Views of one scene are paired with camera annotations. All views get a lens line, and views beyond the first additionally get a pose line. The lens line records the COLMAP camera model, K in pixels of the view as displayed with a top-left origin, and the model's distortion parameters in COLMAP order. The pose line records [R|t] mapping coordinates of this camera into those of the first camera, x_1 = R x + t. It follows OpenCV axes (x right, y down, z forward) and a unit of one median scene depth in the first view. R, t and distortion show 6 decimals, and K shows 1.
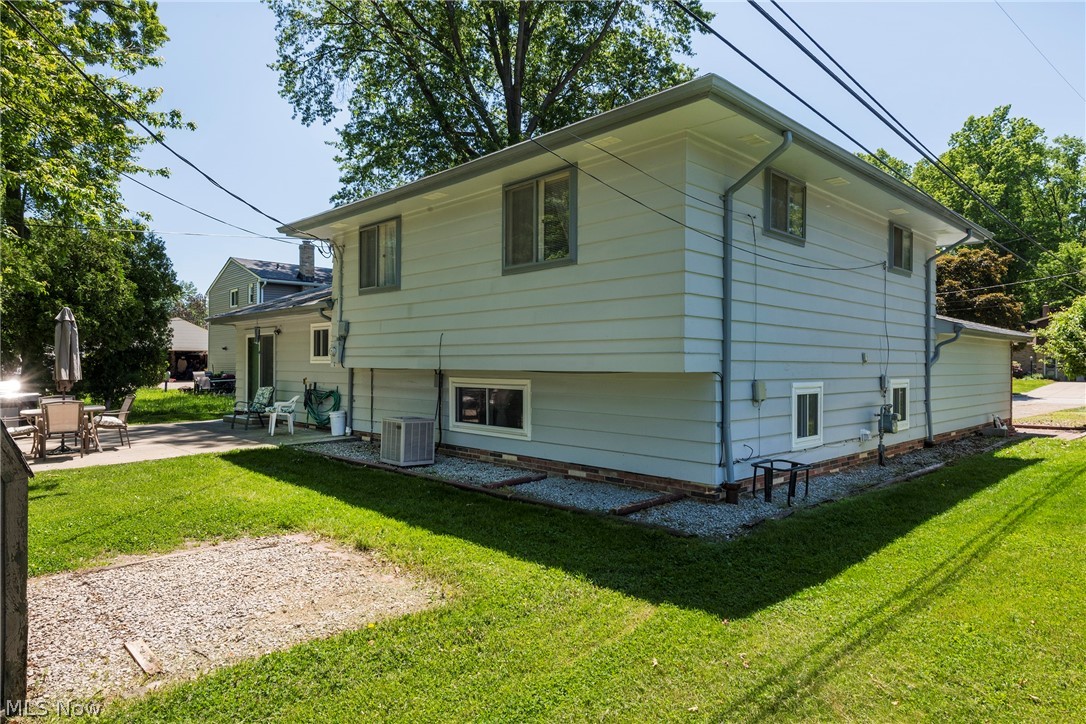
lens RADIAL K [[639.5, 0, 549.4], [0, 639.5, 364.3], [0, 0, 1]] dist [-0.001495, -0.000400]
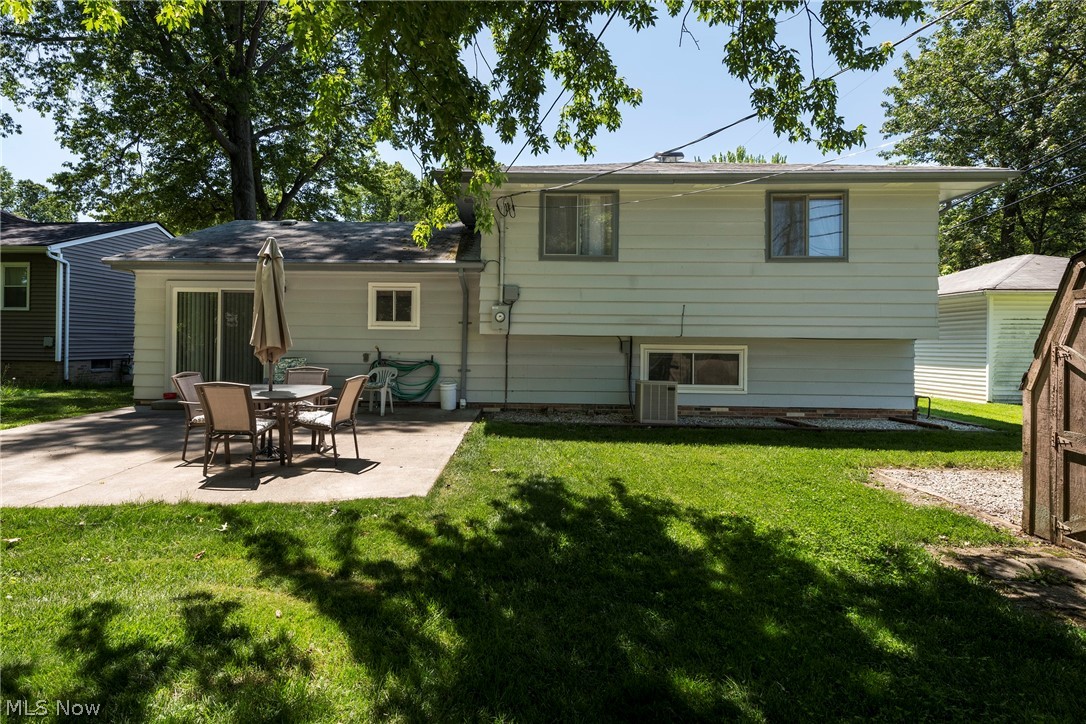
lens RADIAL K [[627.1, 0, 515.6], [0, 627.1, 339.5], [0, 0, 1]] dist [0.022455, -0.000608]
pose [[0.731723, 0.008310, 0.681551, -1.092994], [-0.007680, 0.999963, -0.003946, 0.019034], [-0.681559, -0.002347, 0.731760, 0.365056]]
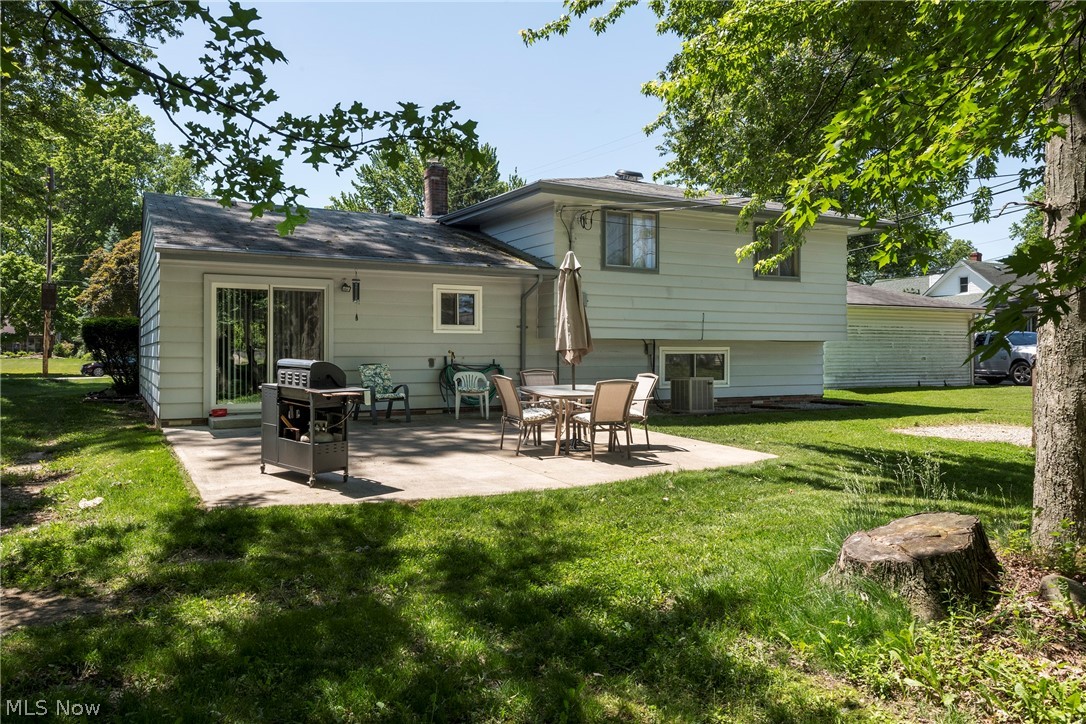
lens RADIAL K [[747.3, 0, 535.3], [0, 747.3, 358.5], [0, 0, 1]] dist [0.039351, 0.000849]
pose [[0.296337, -0.011267, 0.955017, -1.698510], [0.002415, 0.999936, 0.011047, 0.027934], [-0.955080, -0.000967, 0.296345, 0.824969]]
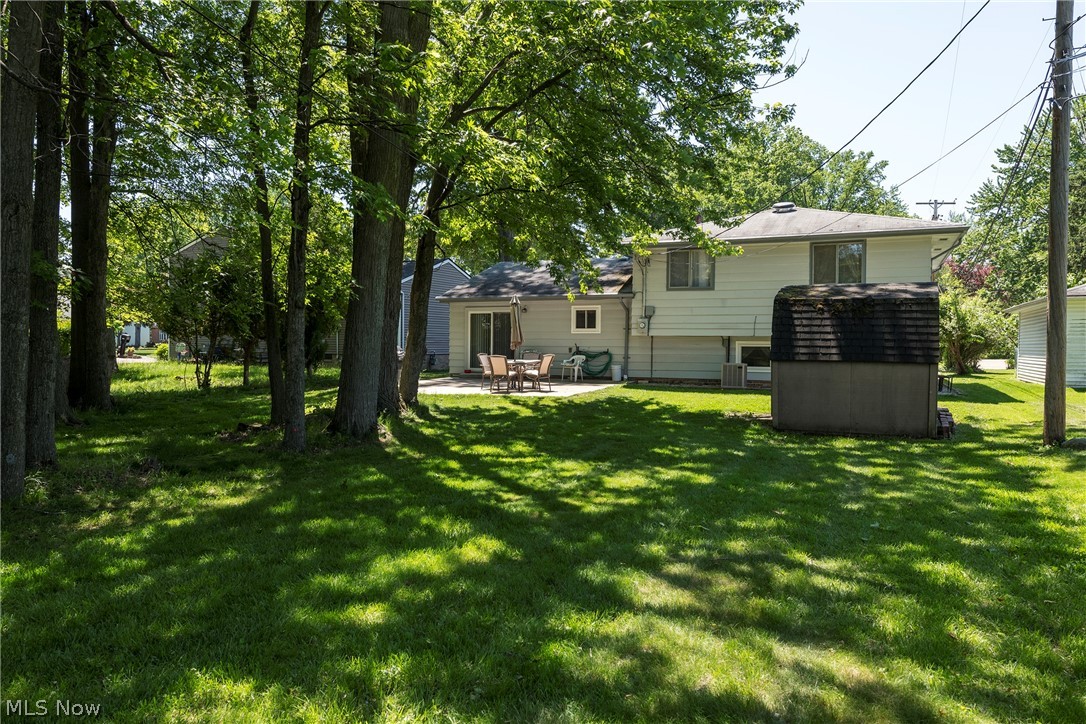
lens RADIAL K [[747.3, 0, 541.8], [0, 747.3, 358.0], [0, 0, 1]] dist [0.039351, 0.000849]
pose [[0.923974, -0.009674, 0.382332, -1.477748], [0.000102, 0.999686, 0.025050, 0.016323], [-0.382455, -0.023107, 0.923685, -0.711145]]
